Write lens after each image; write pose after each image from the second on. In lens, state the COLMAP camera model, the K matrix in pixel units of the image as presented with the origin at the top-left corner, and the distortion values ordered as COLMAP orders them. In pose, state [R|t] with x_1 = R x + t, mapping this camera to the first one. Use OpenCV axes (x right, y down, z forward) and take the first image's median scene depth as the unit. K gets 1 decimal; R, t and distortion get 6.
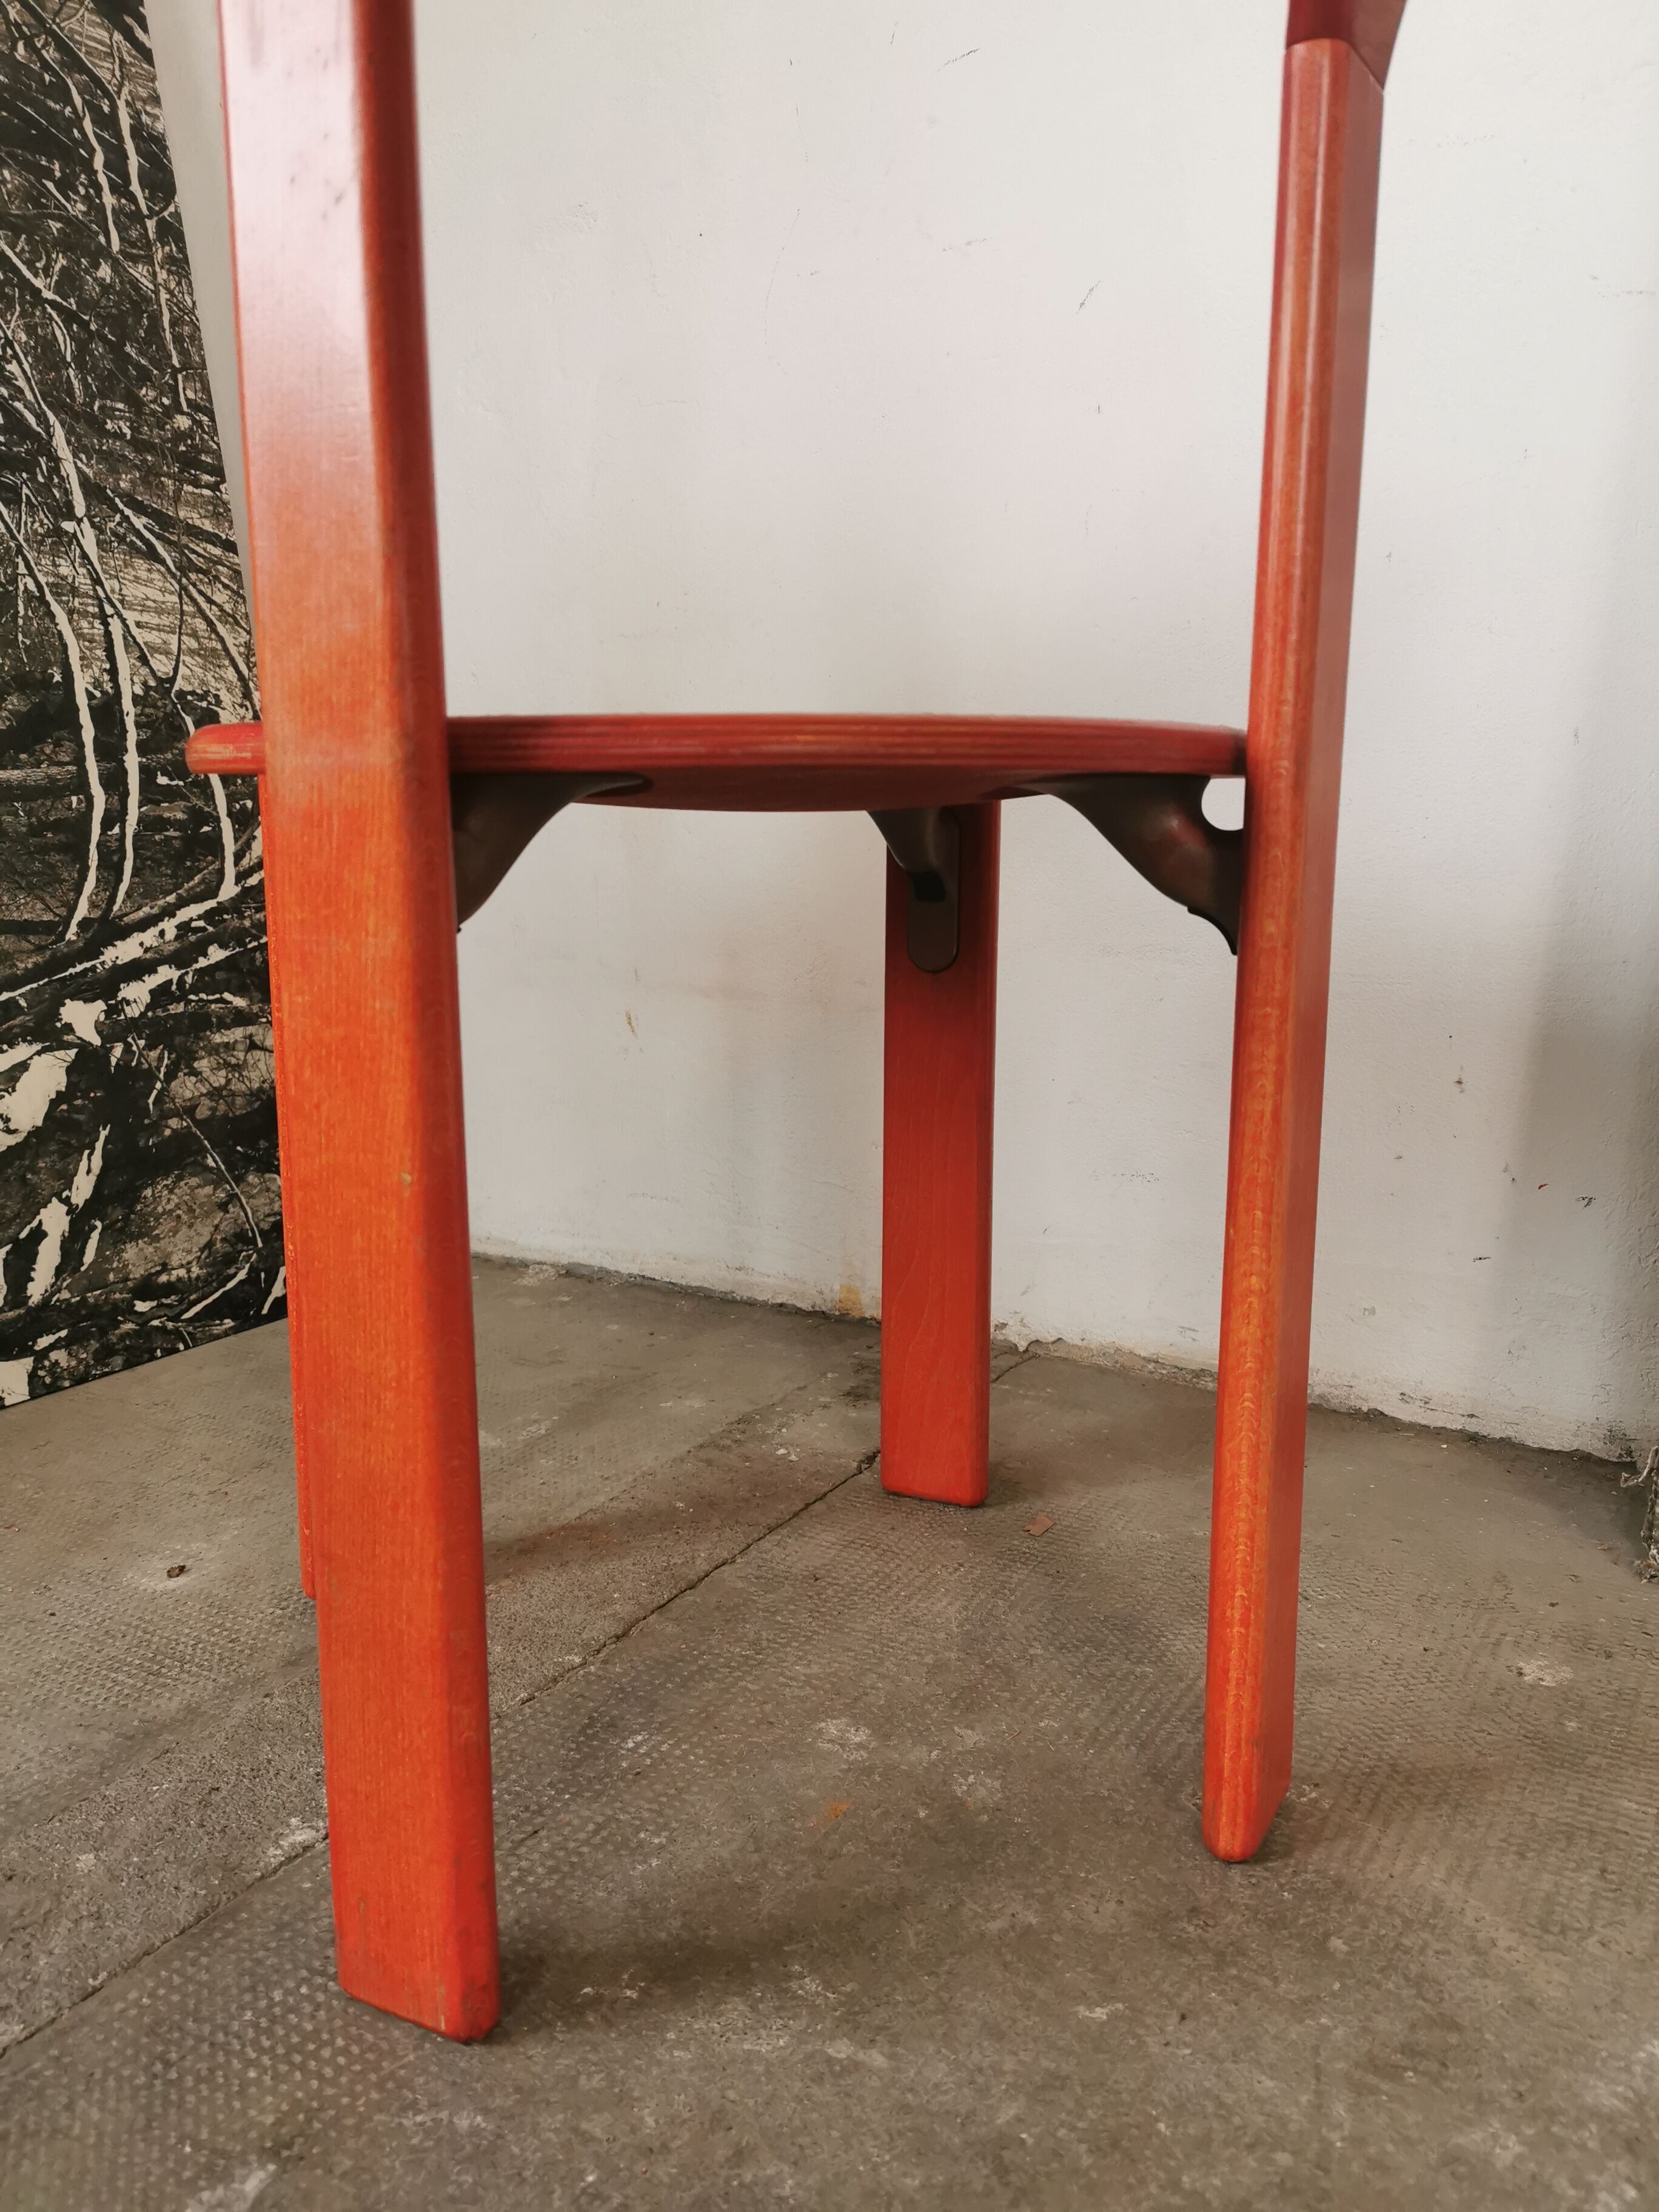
lens RADIAL K [[1692.9, 0, 832.4], [0, 1692.9, 1109.4], [0, 0, 1]] dist [0.107012, -0.171490]
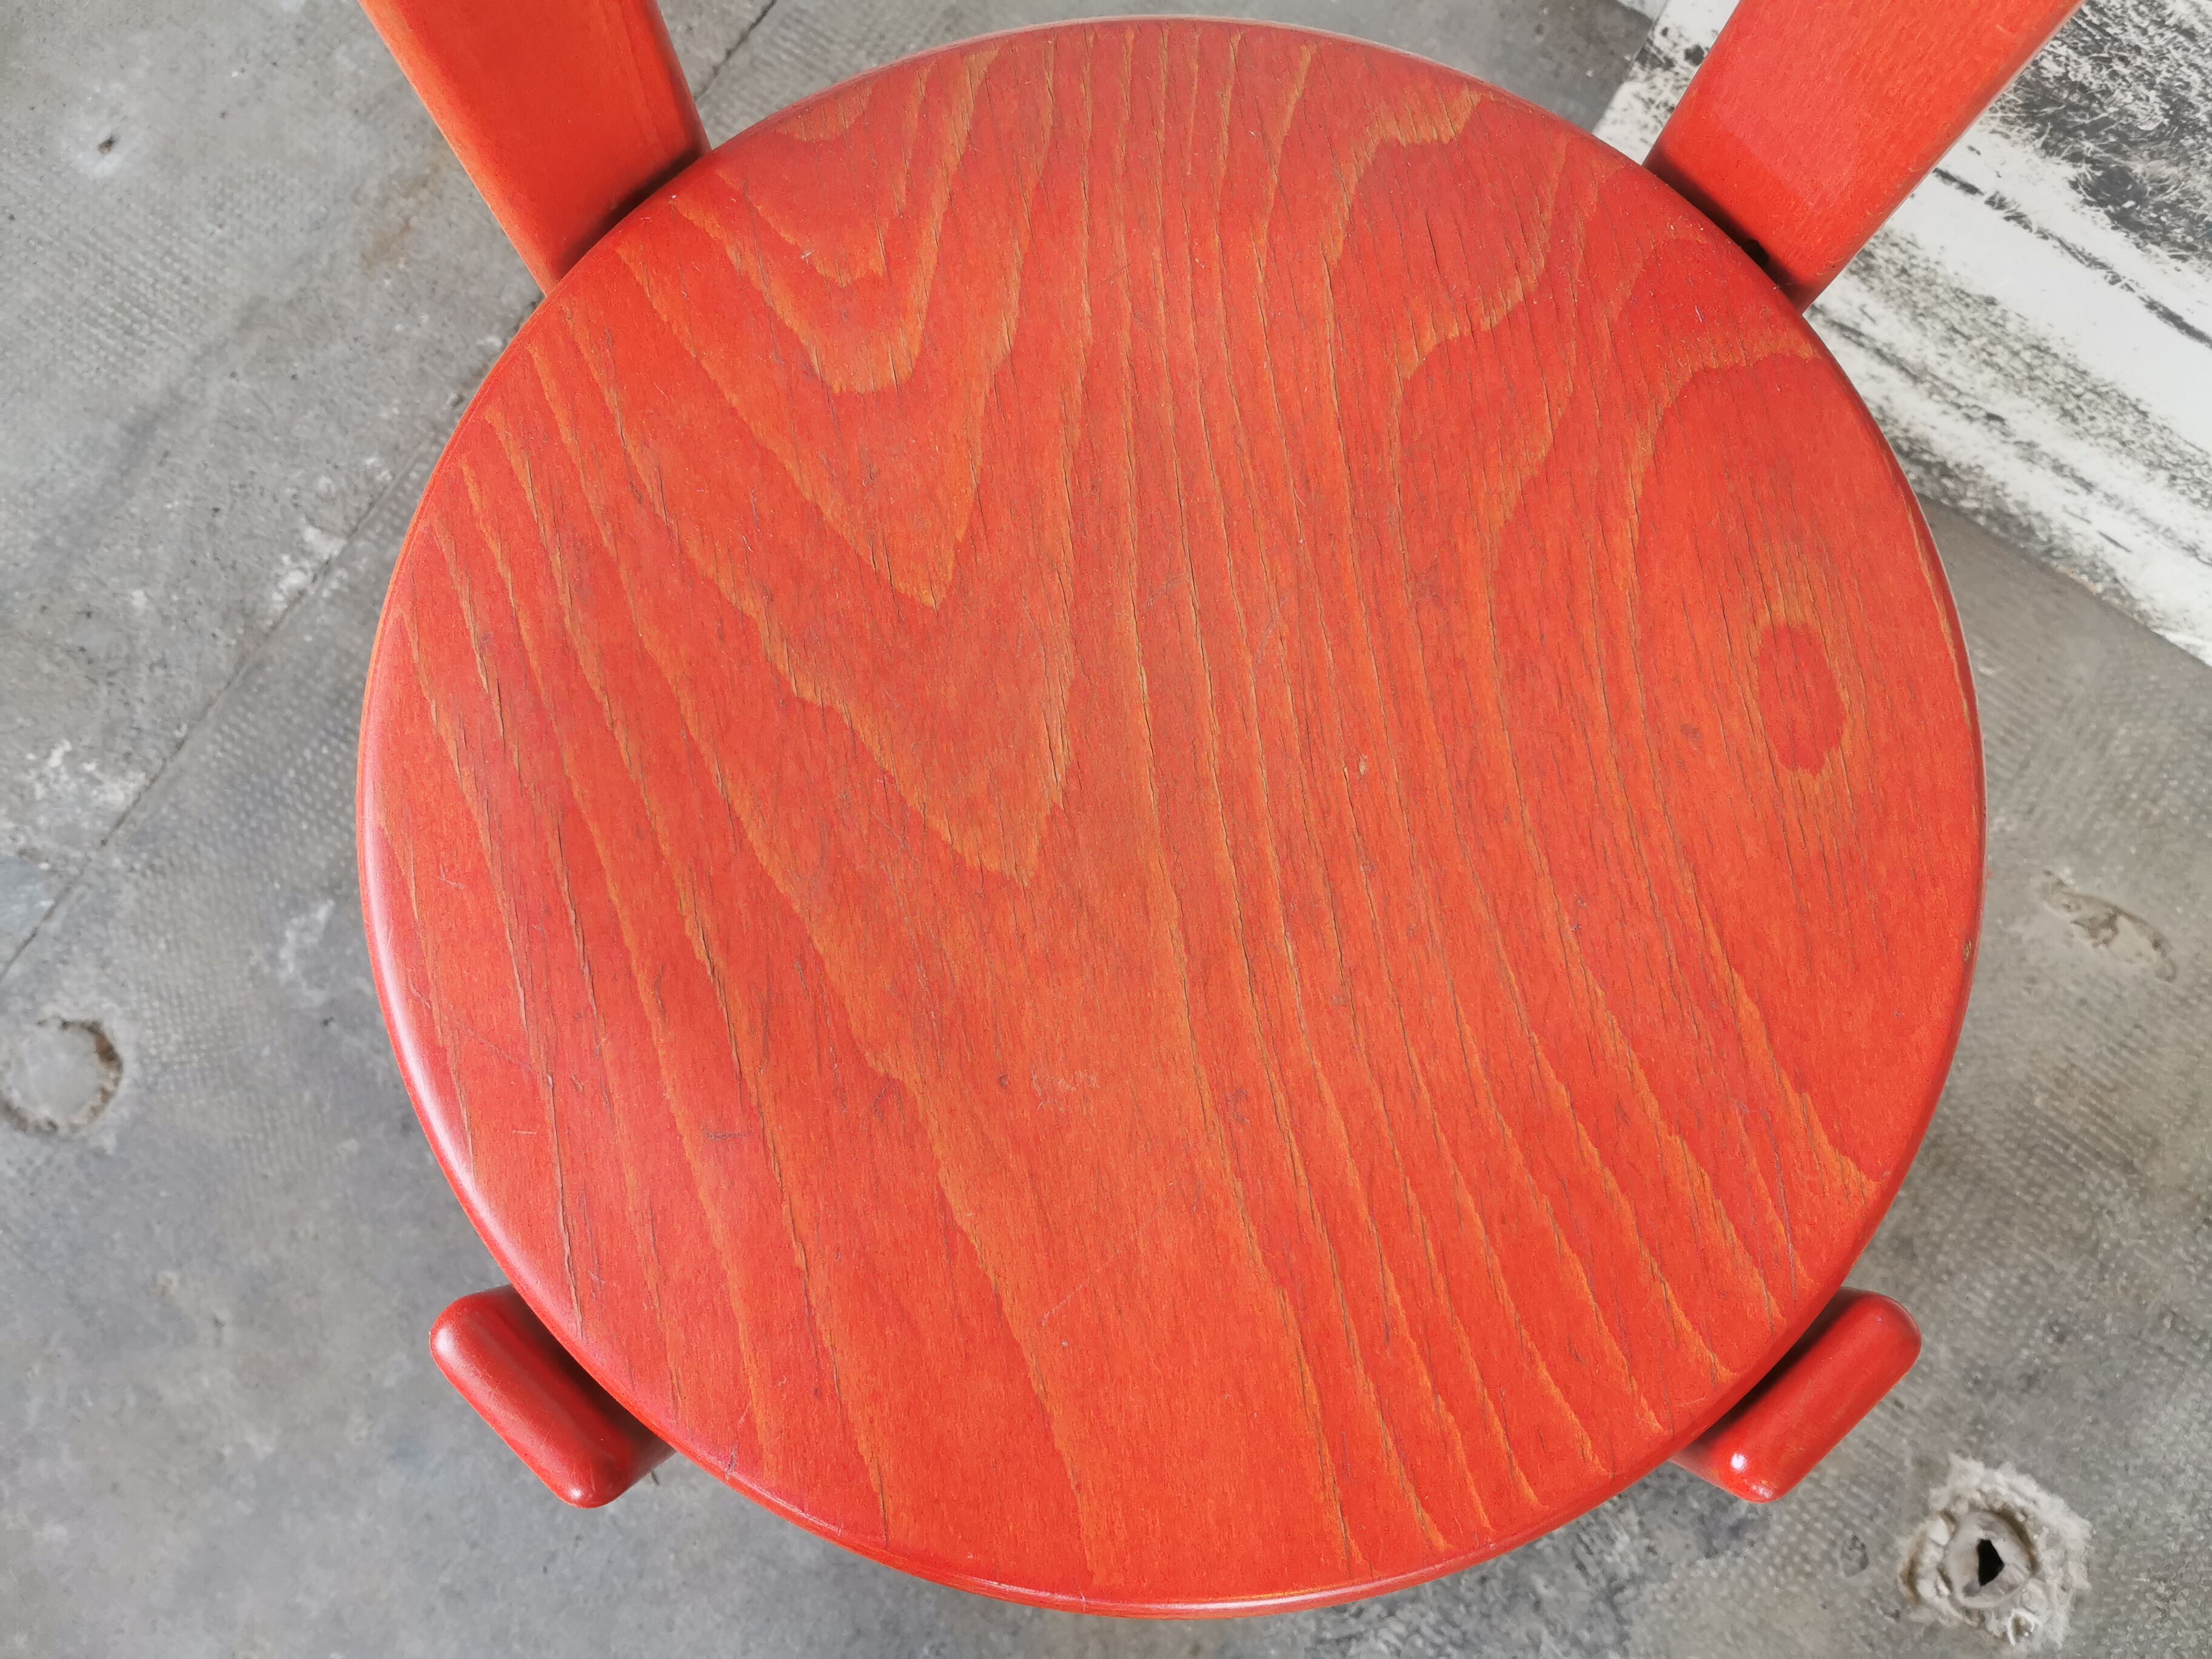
lens RADIAL K [[1722.9, 0, 1101.4], [0, 1722.9, 827.6], [0, 0, 1]] dist [0.055130, -0.105164]
pose [[0.998063, 0.062103, 0.003767, 0.170156], [-0.025264, 0.349188, 0.936712, -0.417942], [0.056857, -0.934993, 0.350080, 0.215418]]
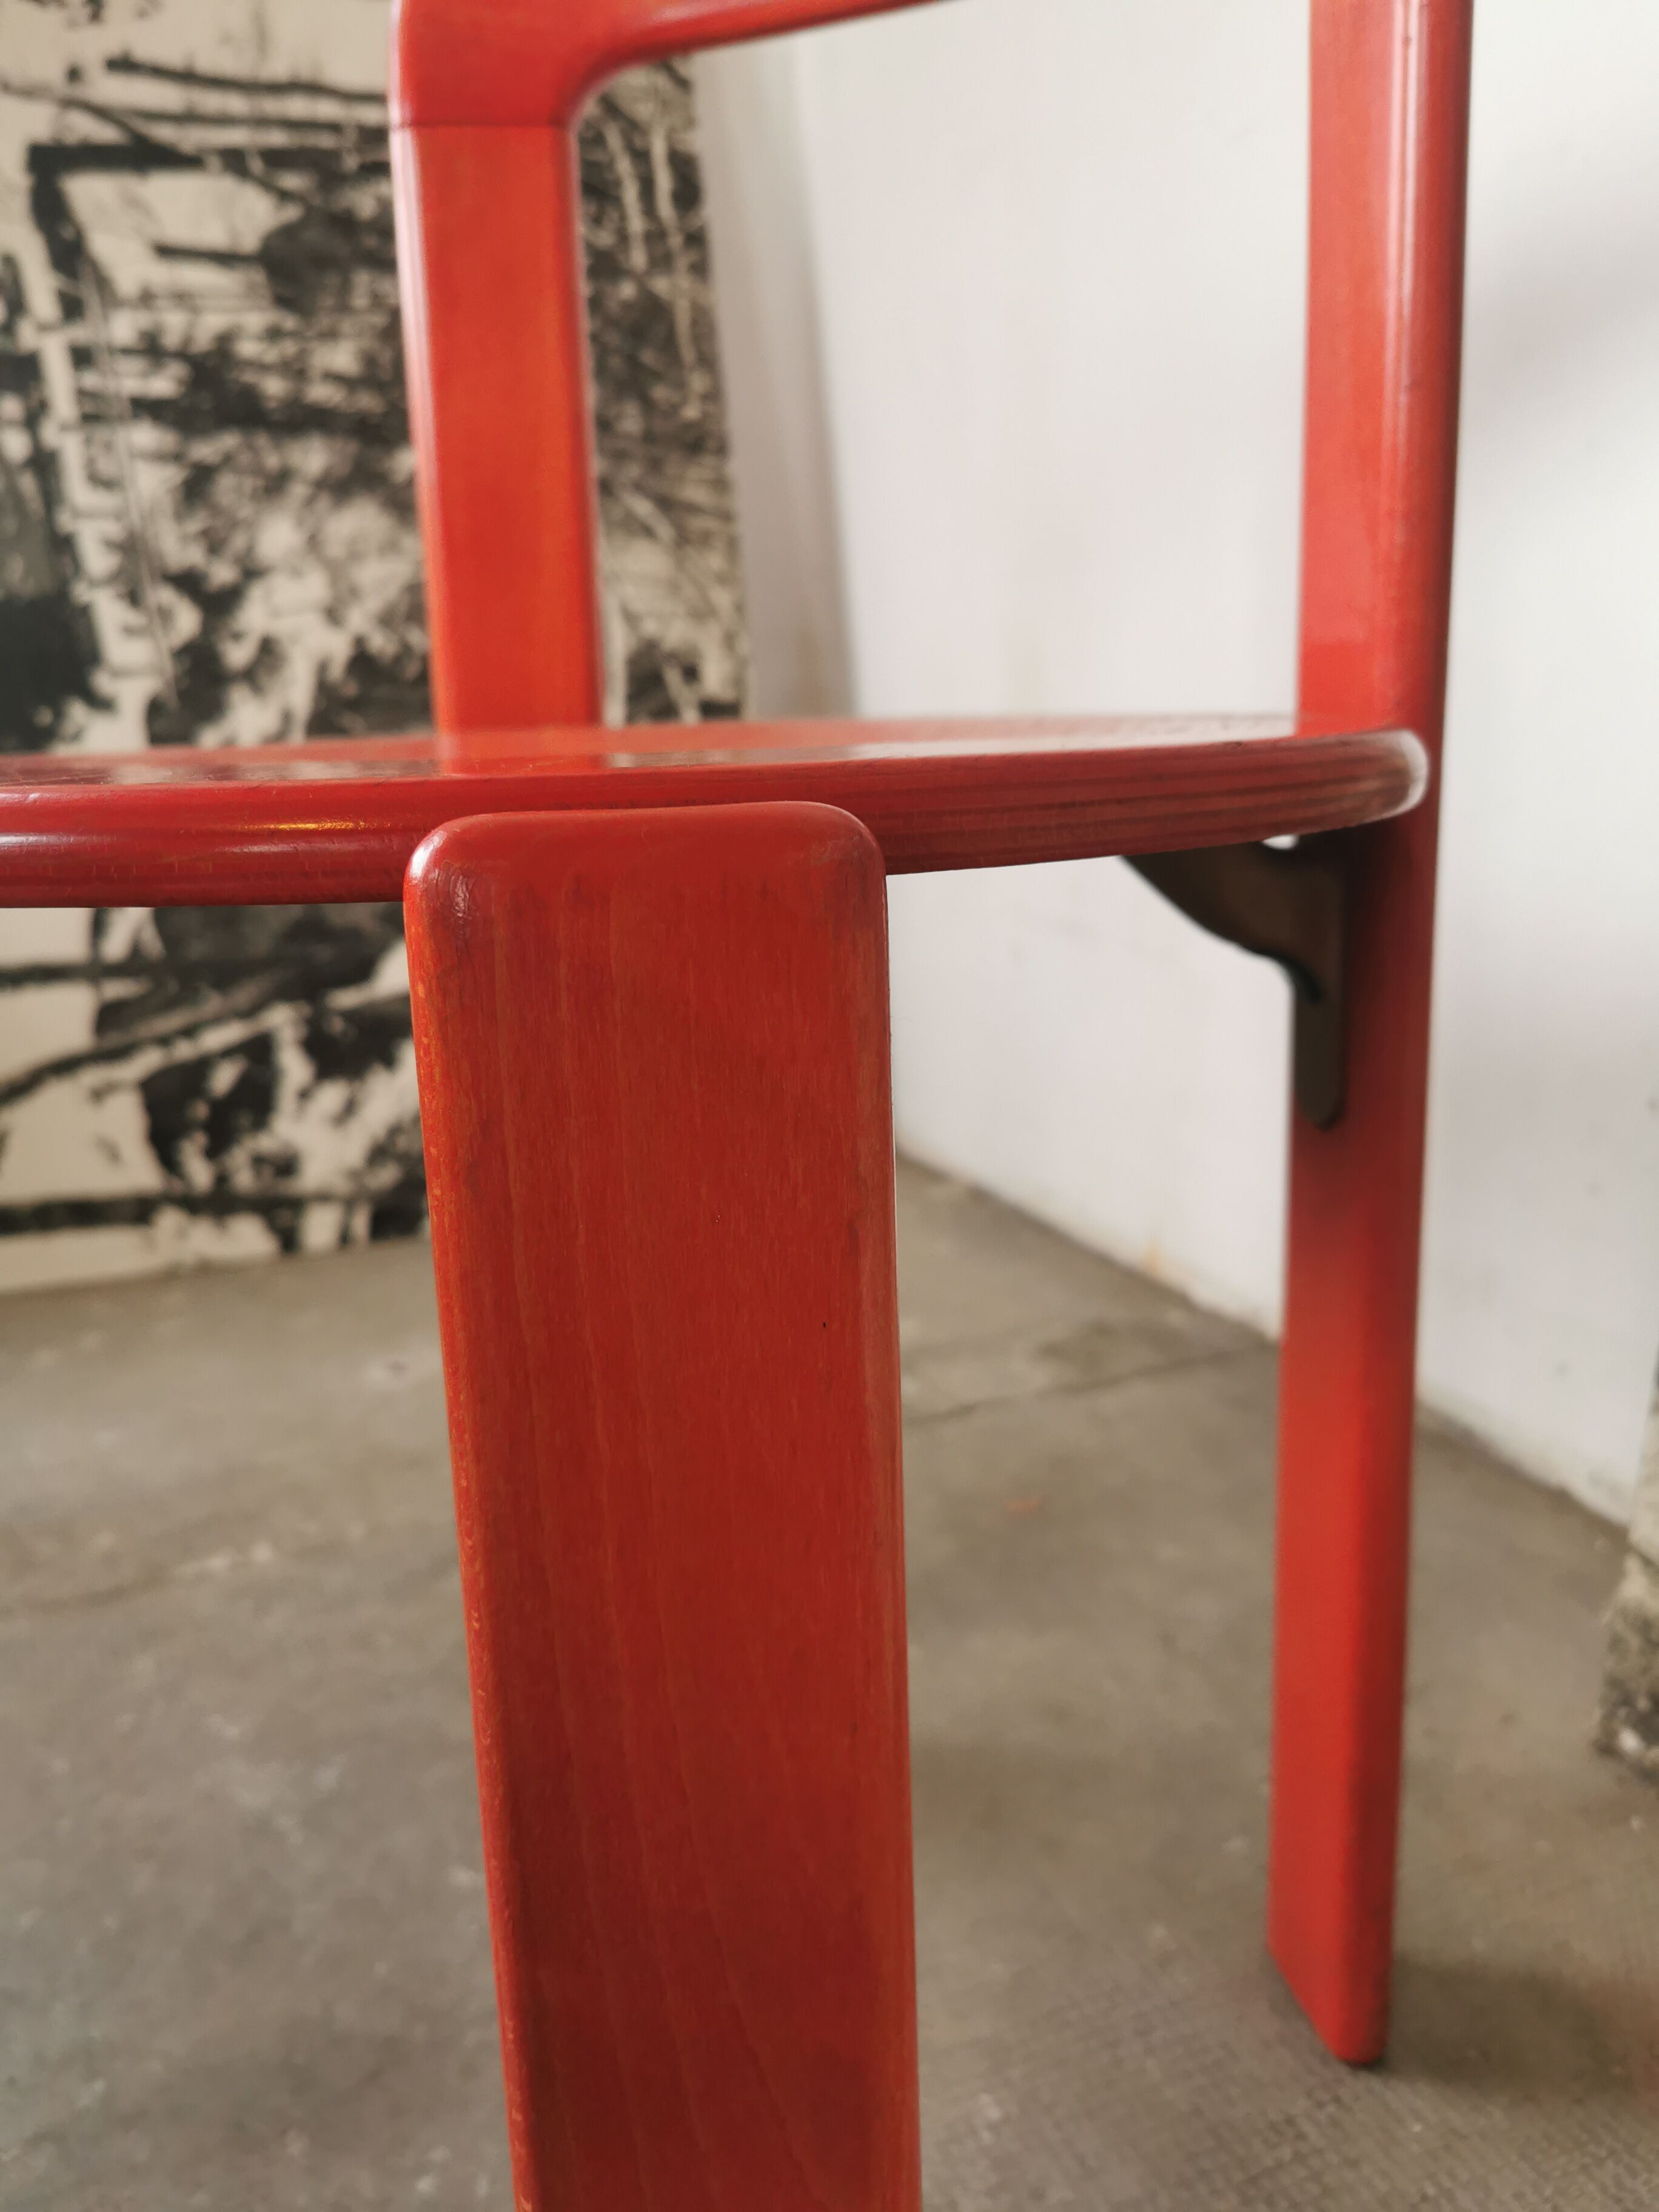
lens RADIAL K [[1744.0, 0, 829.5], [0, 1744.0, 1106.0], [0, 0, 1]] dist [-0.001614, -0.026745]
pose [[0.809625, 0.112686, -0.576029, 0.446045], [-0.077420, 0.993325, 0.085504, -0.046410], [0.581819, -0.024630, 0.812945, 0.100381]]
